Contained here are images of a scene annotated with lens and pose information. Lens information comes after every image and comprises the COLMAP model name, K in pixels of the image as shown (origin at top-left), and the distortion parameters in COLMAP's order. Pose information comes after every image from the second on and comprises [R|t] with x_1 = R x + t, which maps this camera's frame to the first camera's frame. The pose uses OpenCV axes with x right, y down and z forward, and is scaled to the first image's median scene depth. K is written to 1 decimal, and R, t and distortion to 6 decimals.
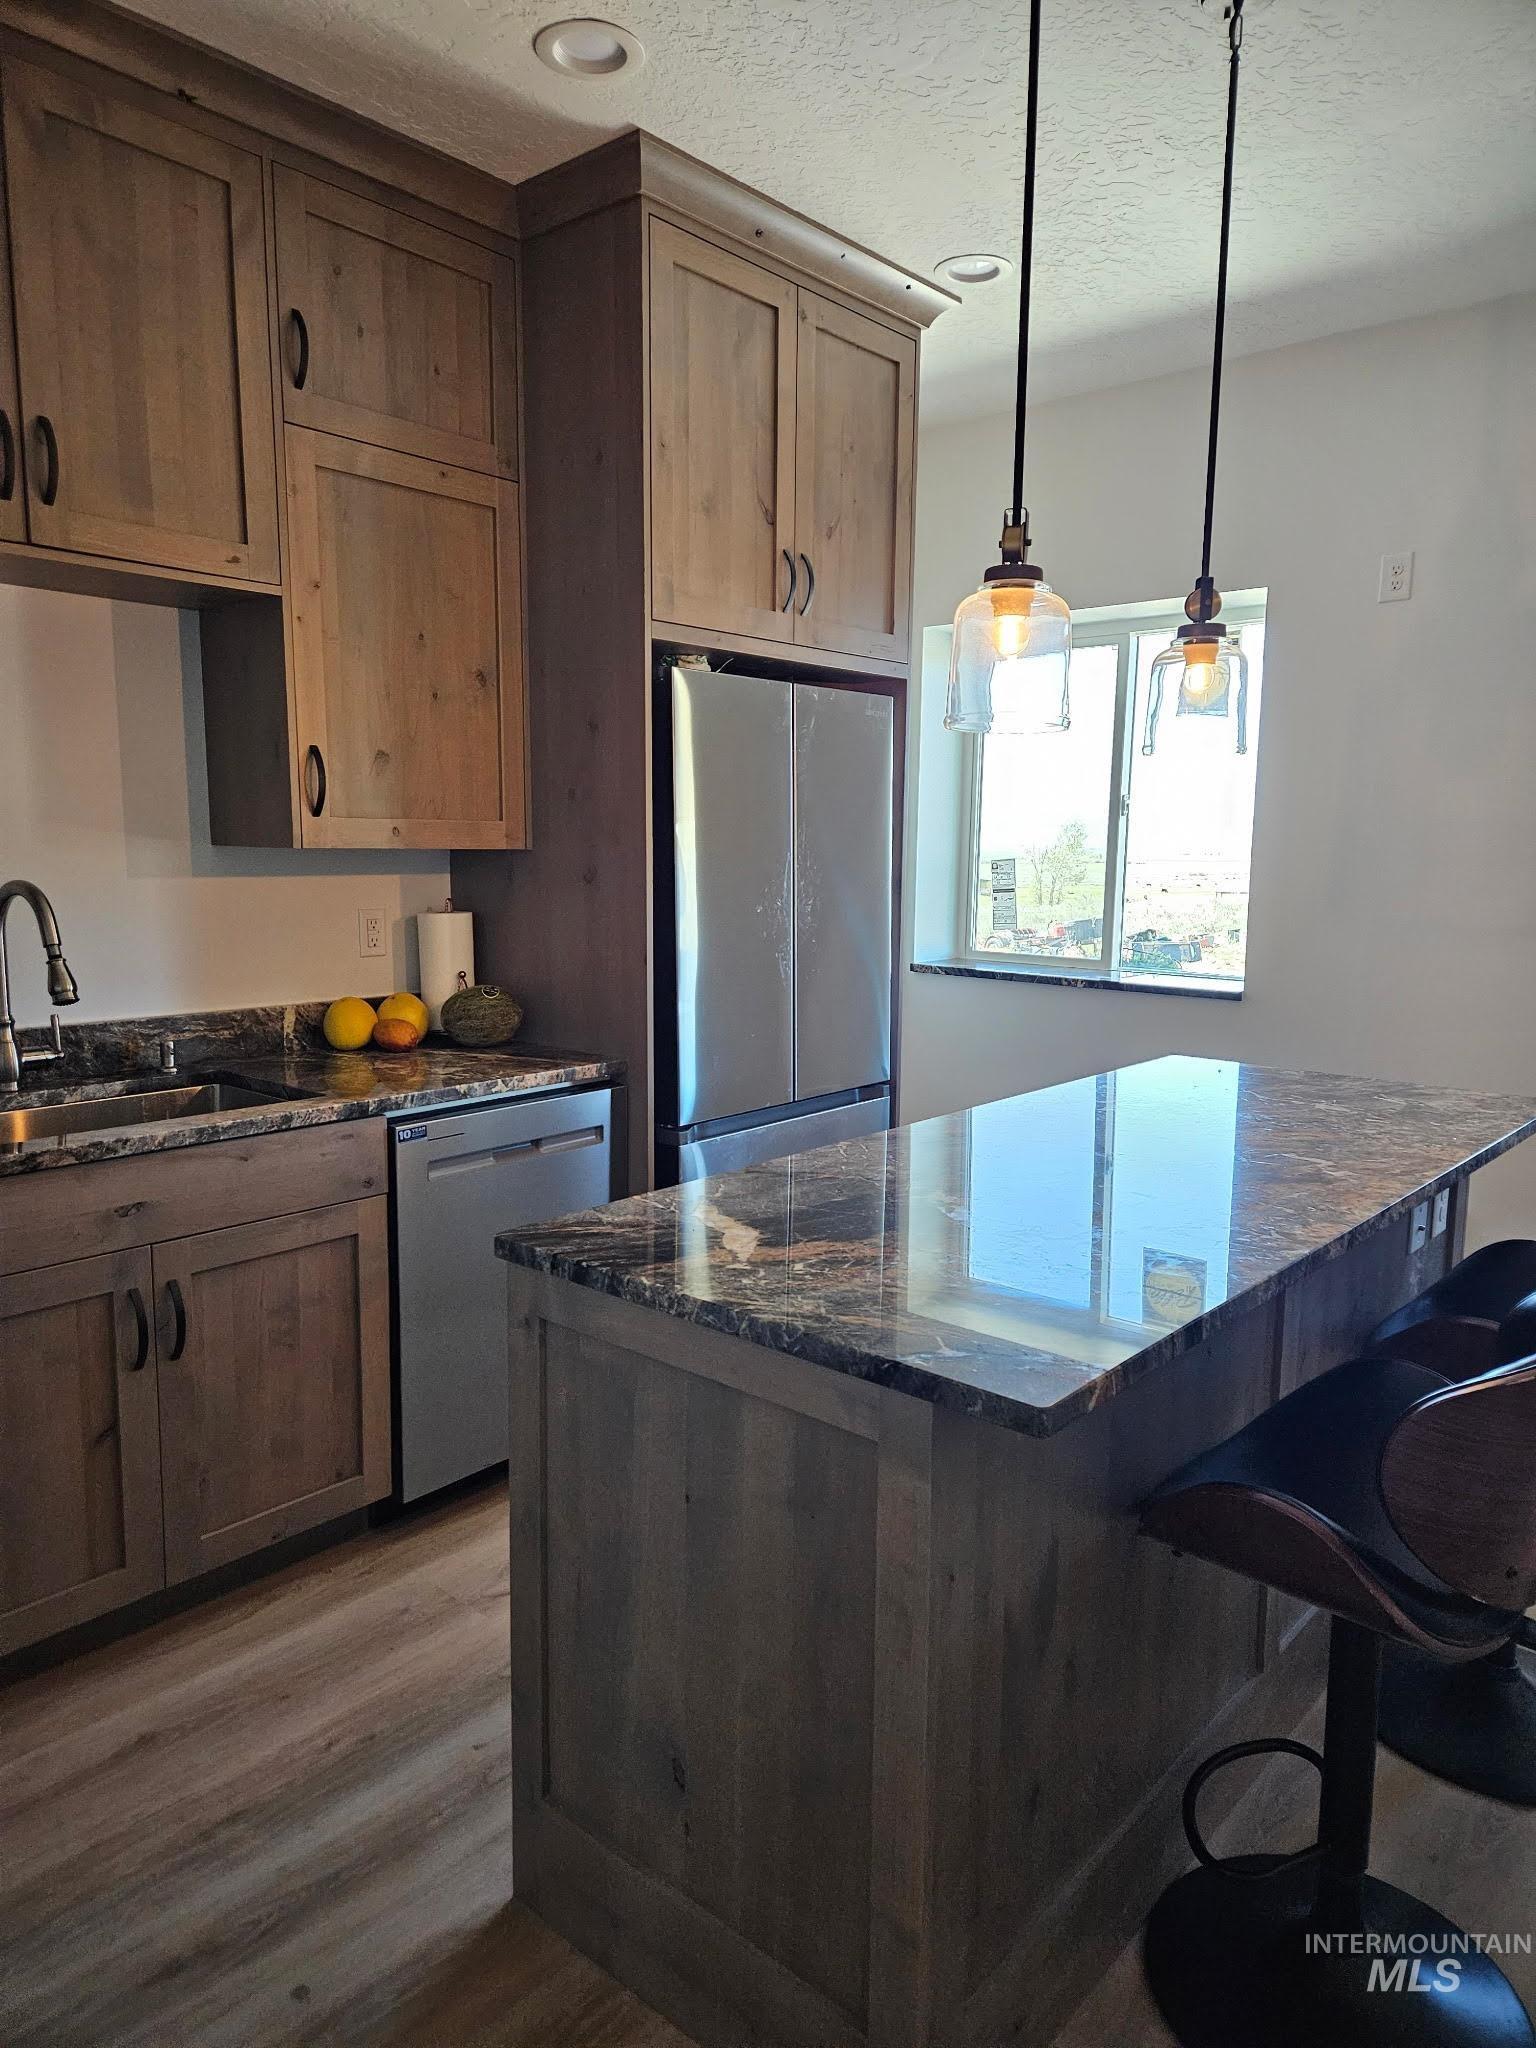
lens RADIAL K [[1358.3, 0, 762.3], [0, 1358.3, 1023.6], [0, 0, 1]] dist [0.036389, -0.010957]
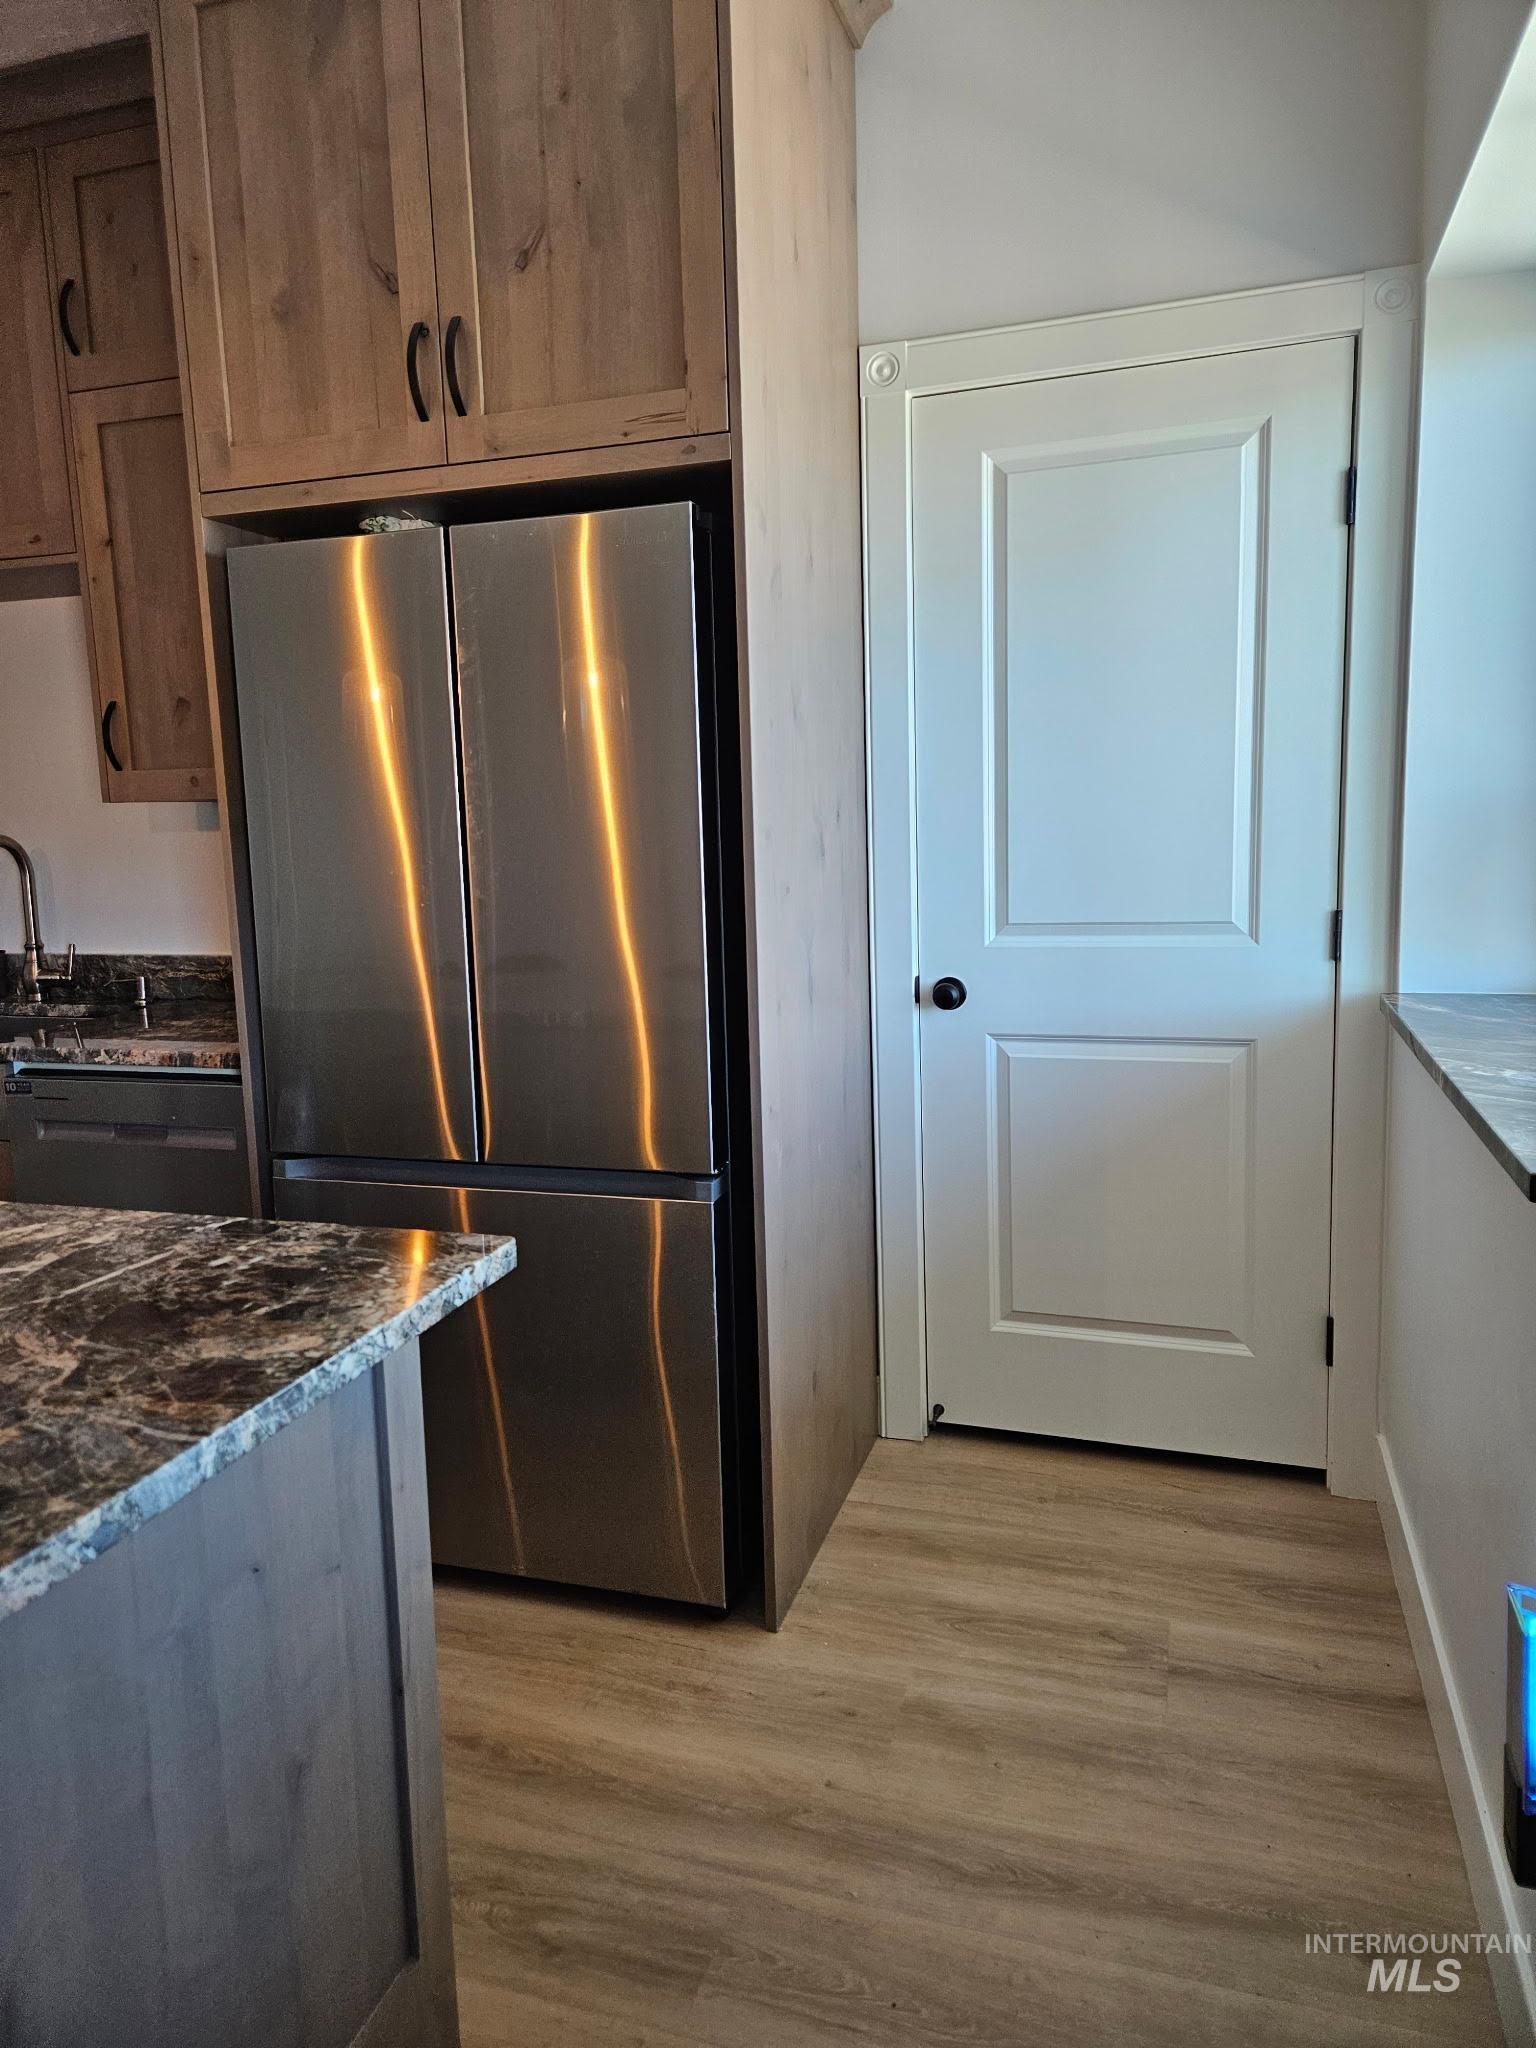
lens RADIAL K [[1358.3, 0, 785.6], [0, 1358.3, 998.8], [0, 0, 1]] dist [0.036389, -0.010957]
pose [[0.399250, 0.104328, -0.910887, 0.820987], [-0.087295, 0.993317, 0.075506, -0.101418], [0.912677, 0.049370, 0.405689, 1.032146]]
